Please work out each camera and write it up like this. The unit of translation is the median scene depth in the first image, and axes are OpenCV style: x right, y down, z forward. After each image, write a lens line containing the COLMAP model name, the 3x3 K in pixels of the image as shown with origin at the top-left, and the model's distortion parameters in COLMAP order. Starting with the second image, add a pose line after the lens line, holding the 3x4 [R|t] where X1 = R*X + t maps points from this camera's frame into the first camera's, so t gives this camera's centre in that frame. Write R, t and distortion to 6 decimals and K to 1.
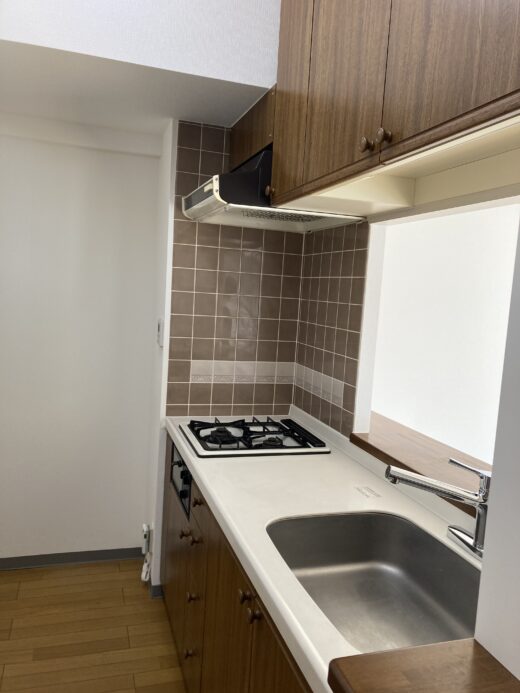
lens RADIAL K [[563.7, 0, 263.1], [0, 563.7, 345.7], [0, 0, 1]] dist [0.028547, -0.028057]
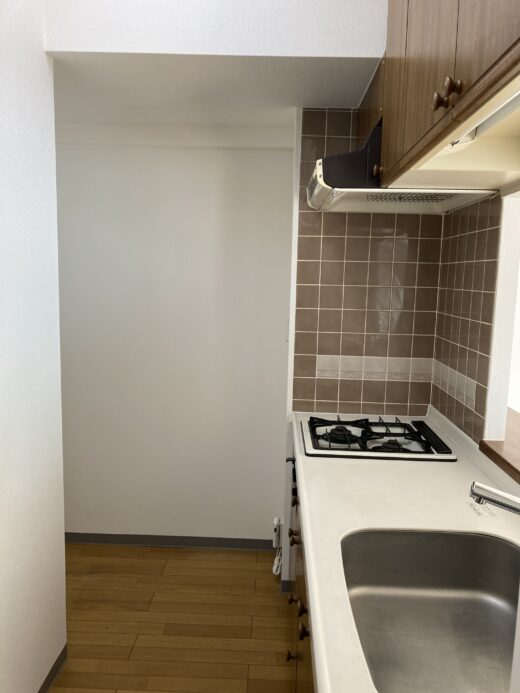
lens RADIAL K [[563.7, 0, 257.2], [0, 563.7, 347.9], [0, 0, 1]] dist [0.028547, -0.028057]
pose [[0.941795, 0.003666, -0.336167, 0.110700], [0.000577, 0.999921, 0.012520, 0.001491], [0.336187, -0.011986, 0.941719, 0.055693]]
